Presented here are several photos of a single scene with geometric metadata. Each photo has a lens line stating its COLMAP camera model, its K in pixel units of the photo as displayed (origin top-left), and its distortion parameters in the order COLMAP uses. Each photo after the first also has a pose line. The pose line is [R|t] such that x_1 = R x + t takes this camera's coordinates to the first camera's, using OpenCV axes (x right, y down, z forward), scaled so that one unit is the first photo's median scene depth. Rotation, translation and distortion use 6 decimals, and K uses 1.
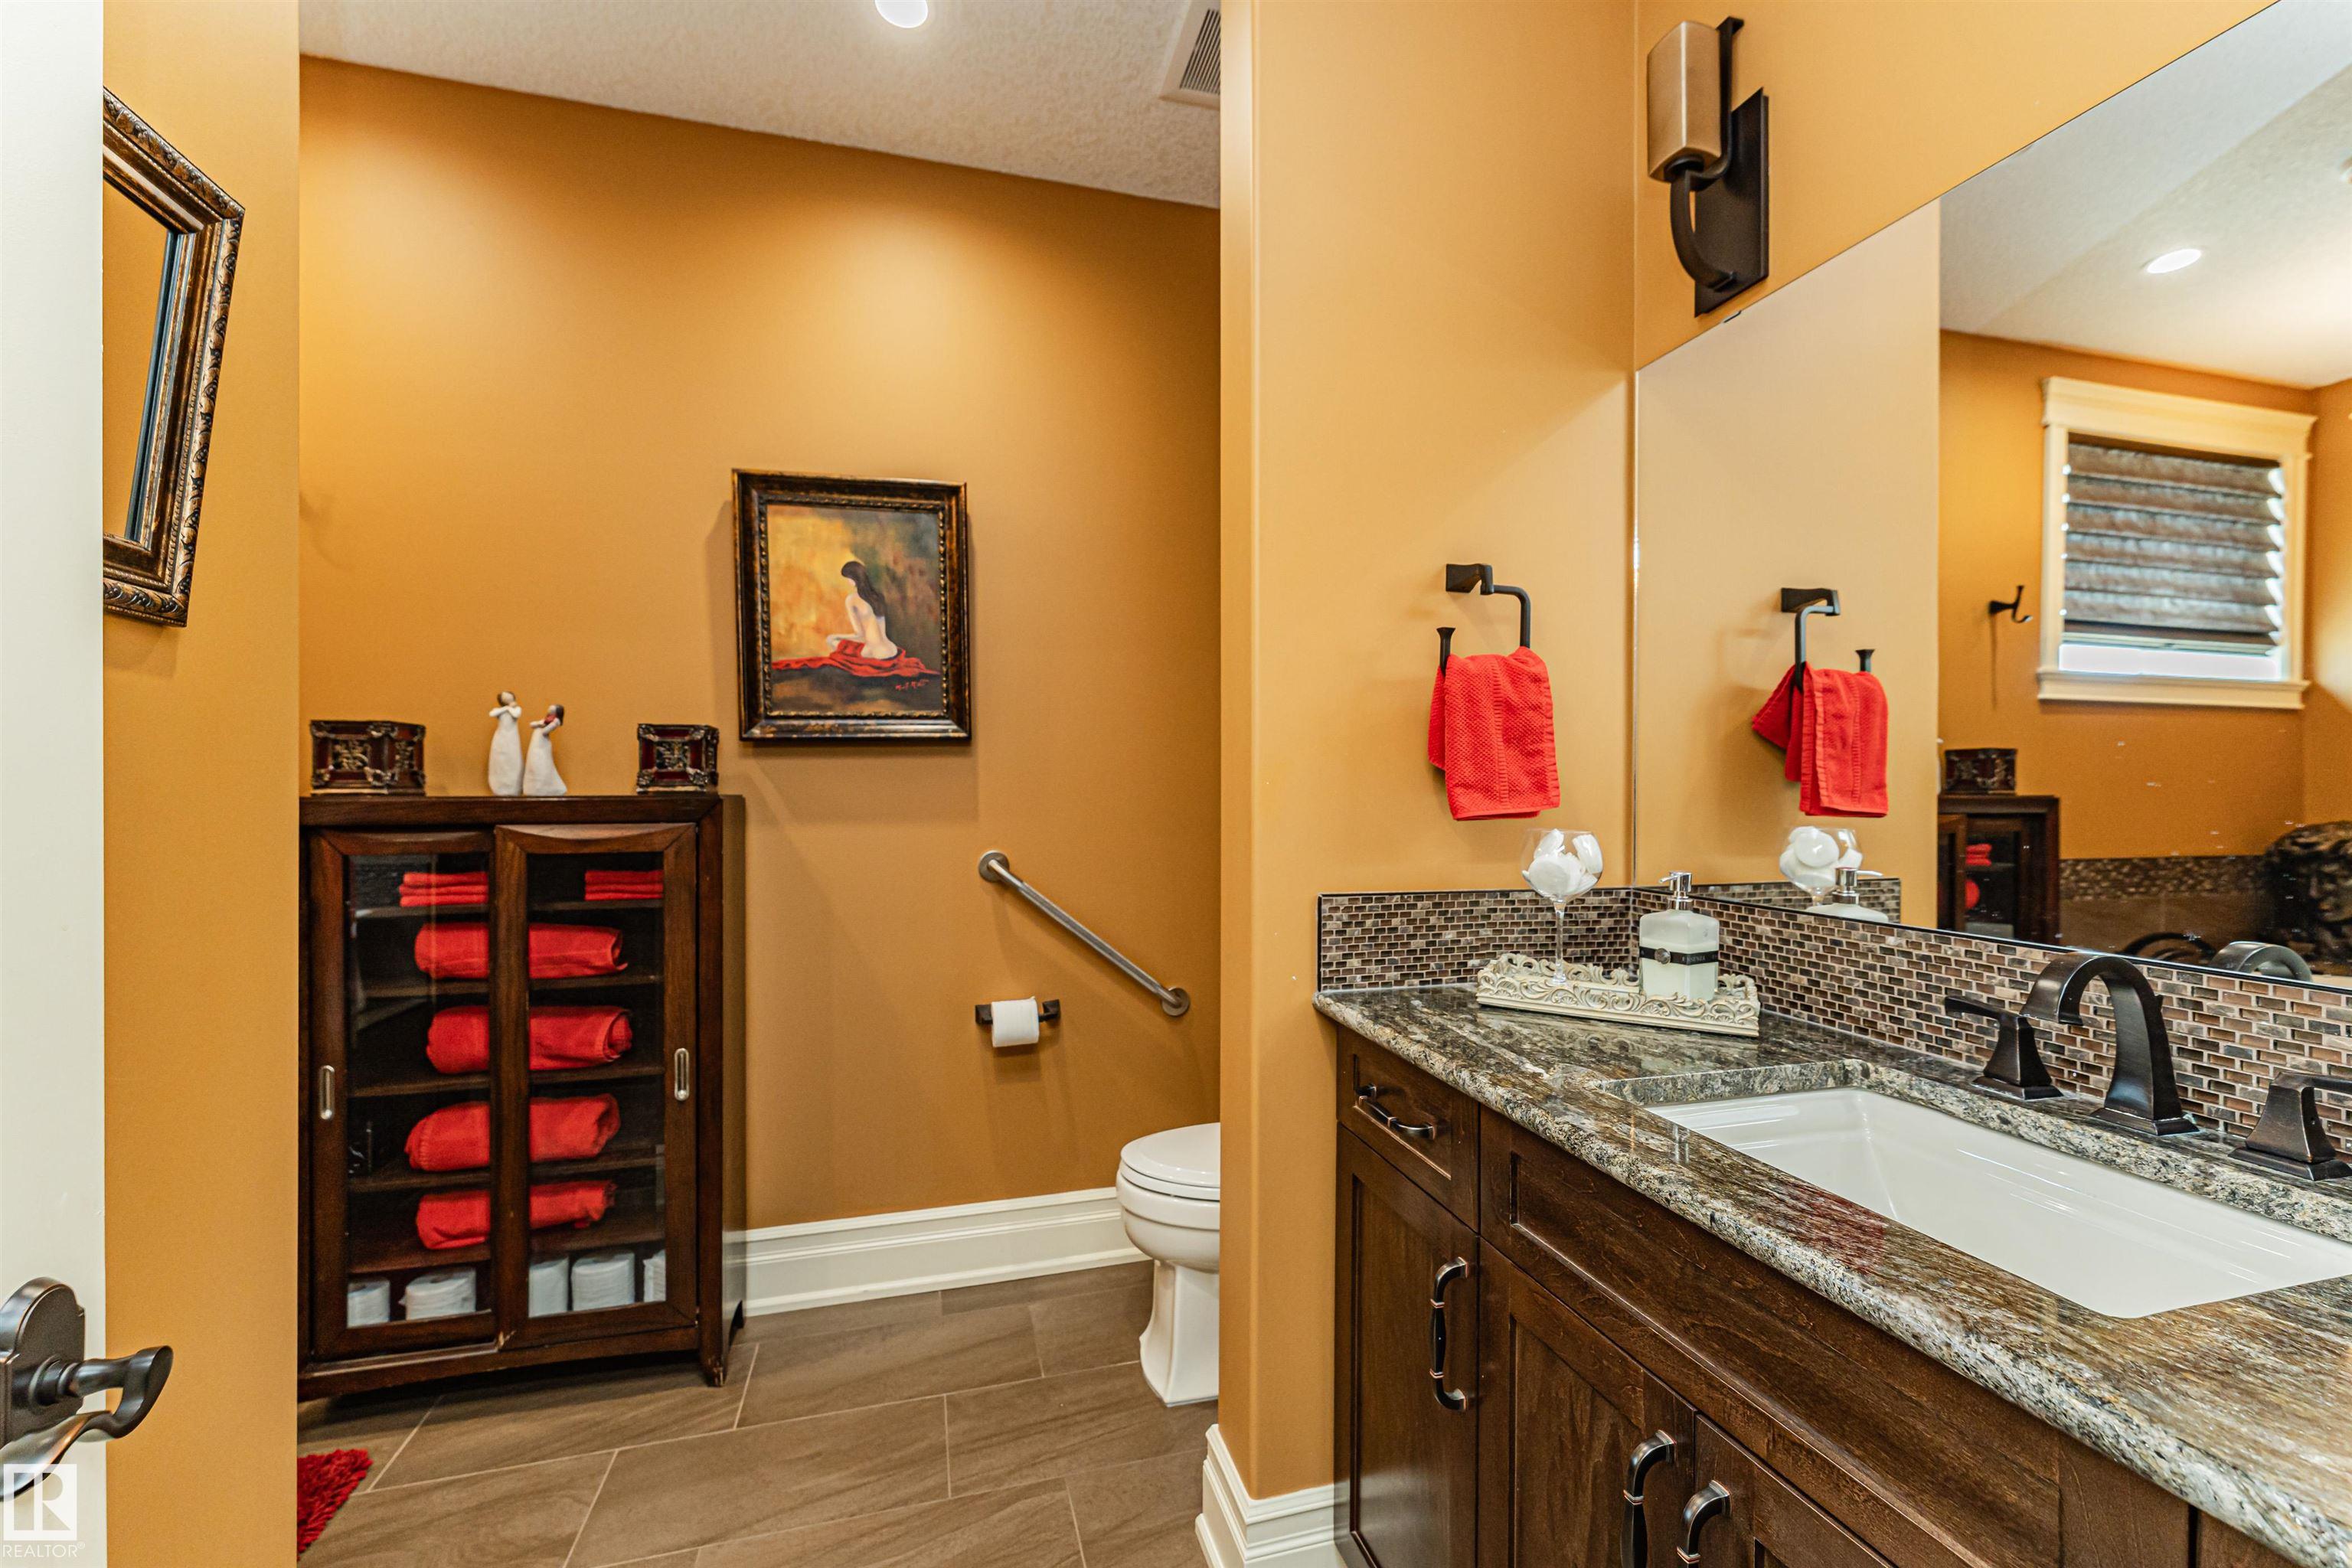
lens RADIAL K [[950.2, 0, 1184.6], [0, 950.2, 799.9], [0, 0, 1]] dist [0.001700, -0.000078]
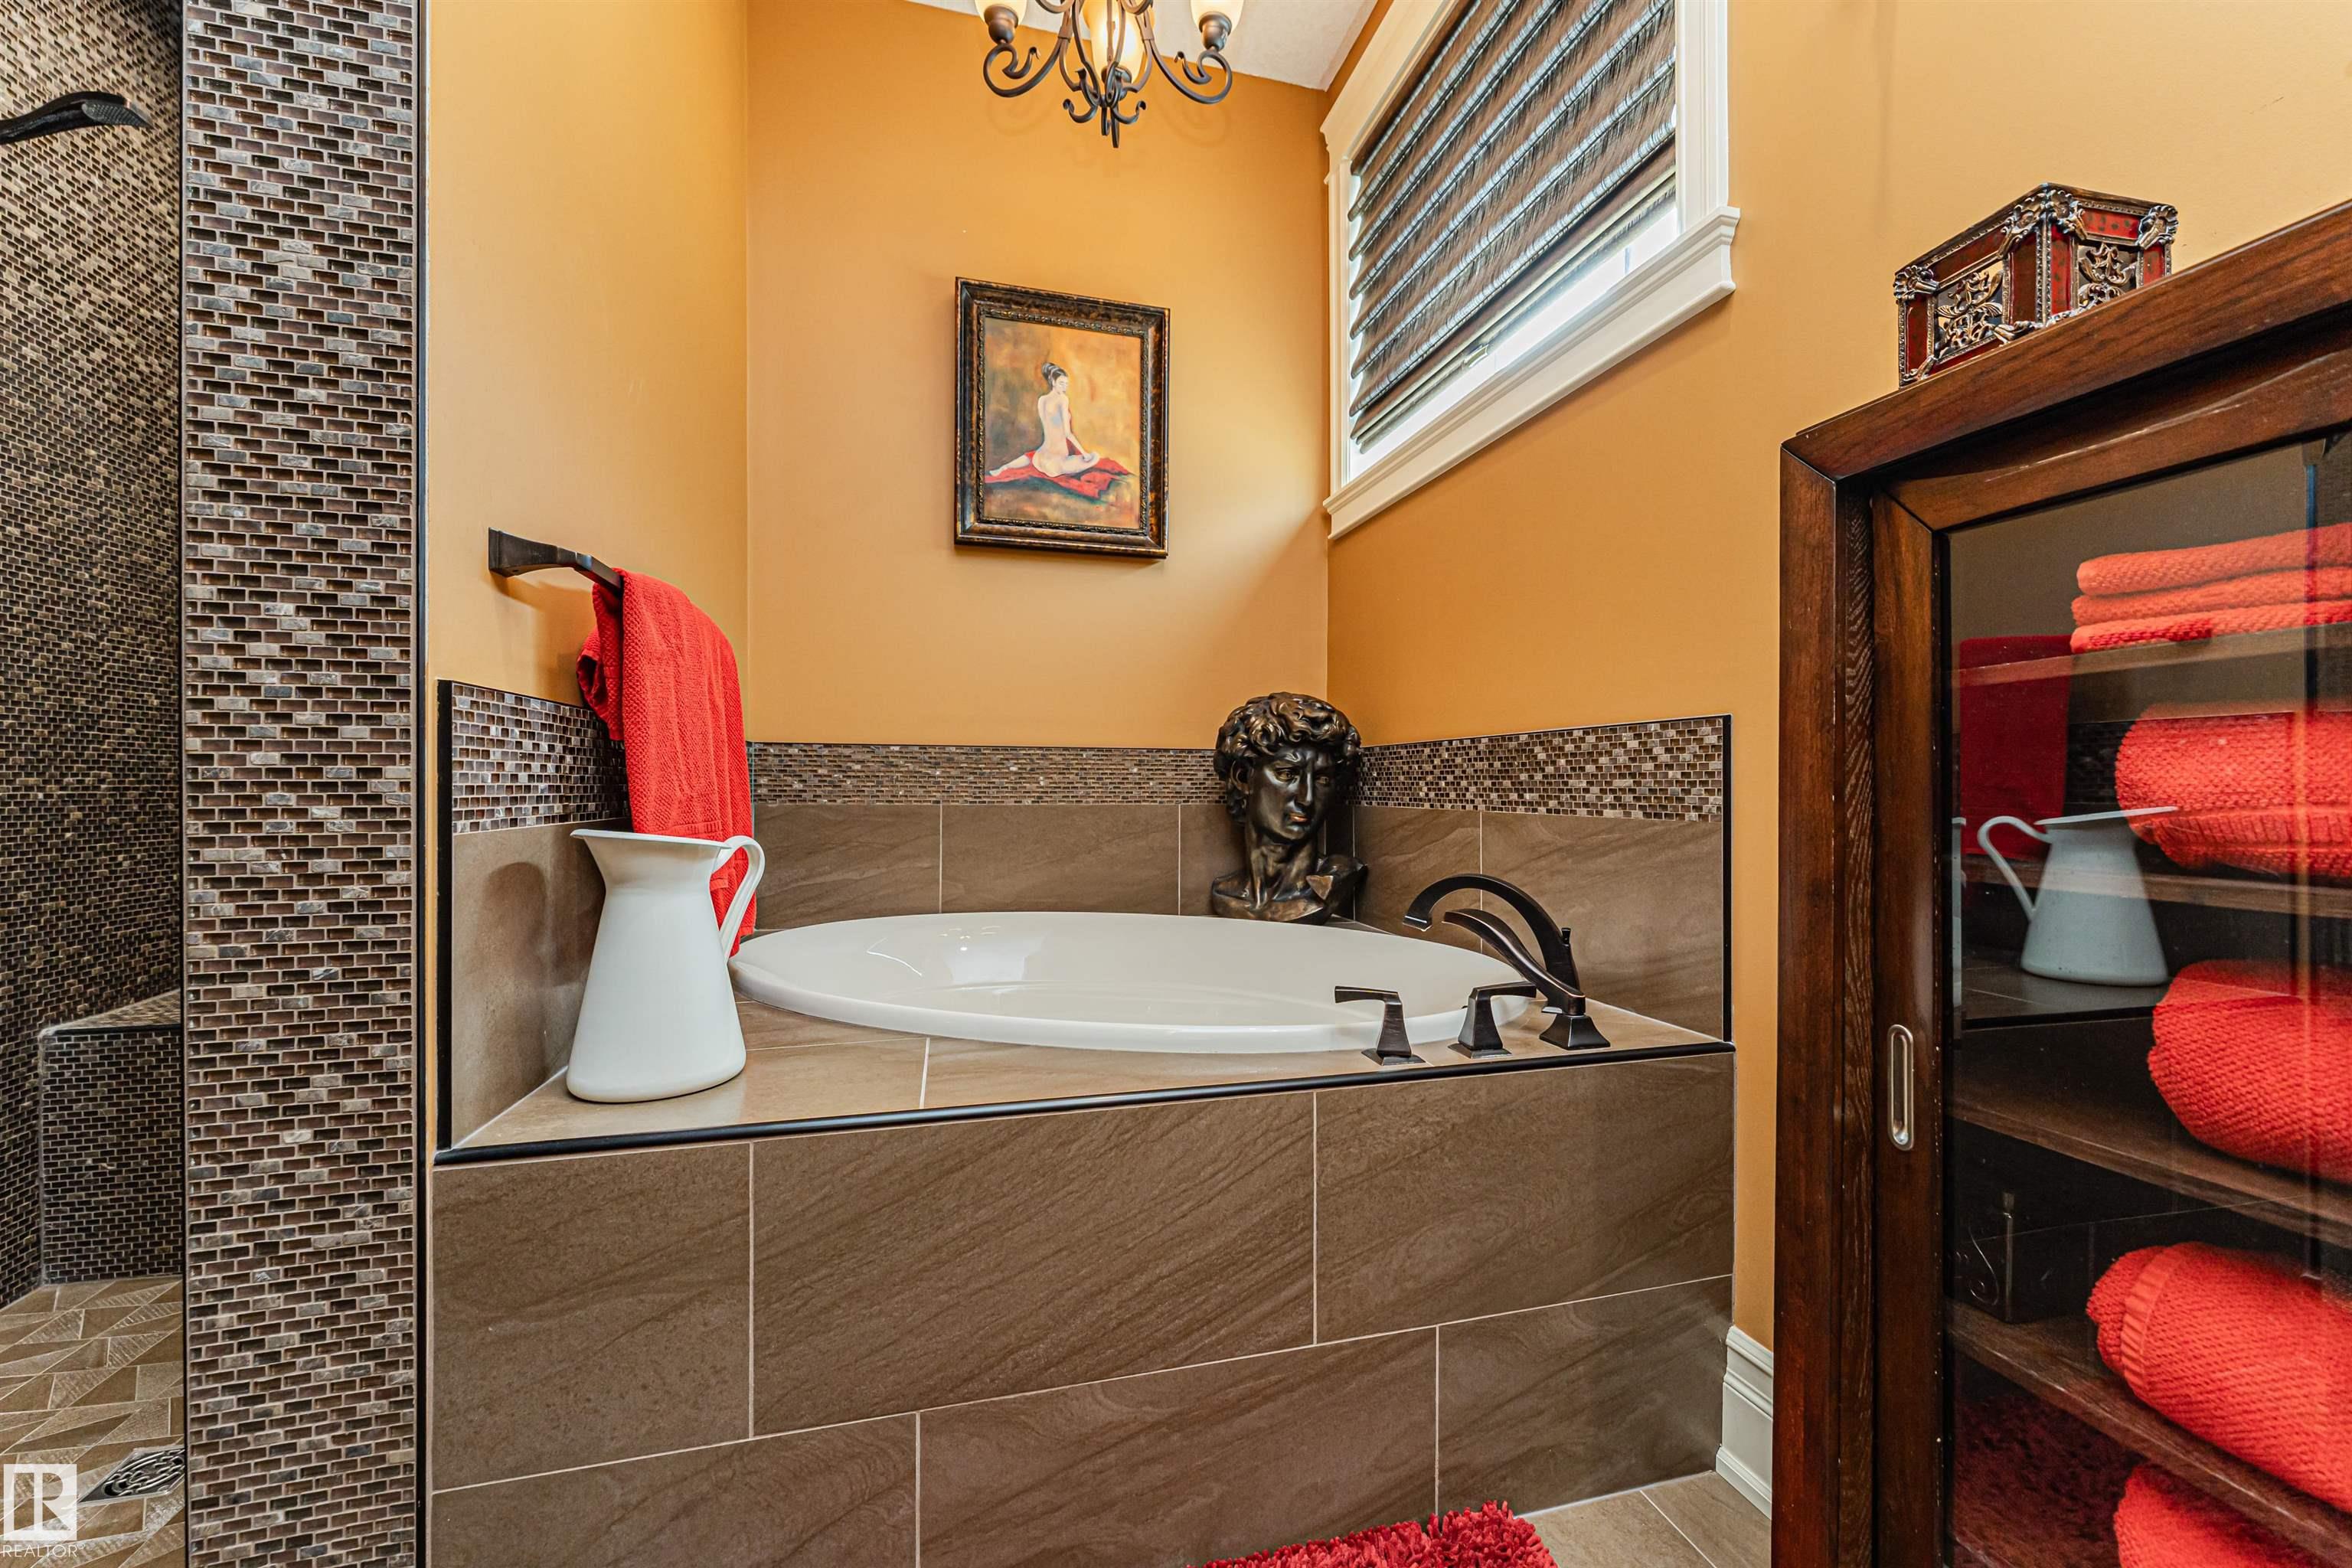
lens RADIAL K [[950.2, 0, 1192.4], [0, 950.2, 790.6], [0, 0, 1]] dist [0.001700, -0.000078]
pose [[-0.010916, 0.004451, -0.999931, -0.446530], [-0.005358, 0.999975, 0.004510, 0.166093], [0.999926, 0.005407, -0.010892, 0.658379]]
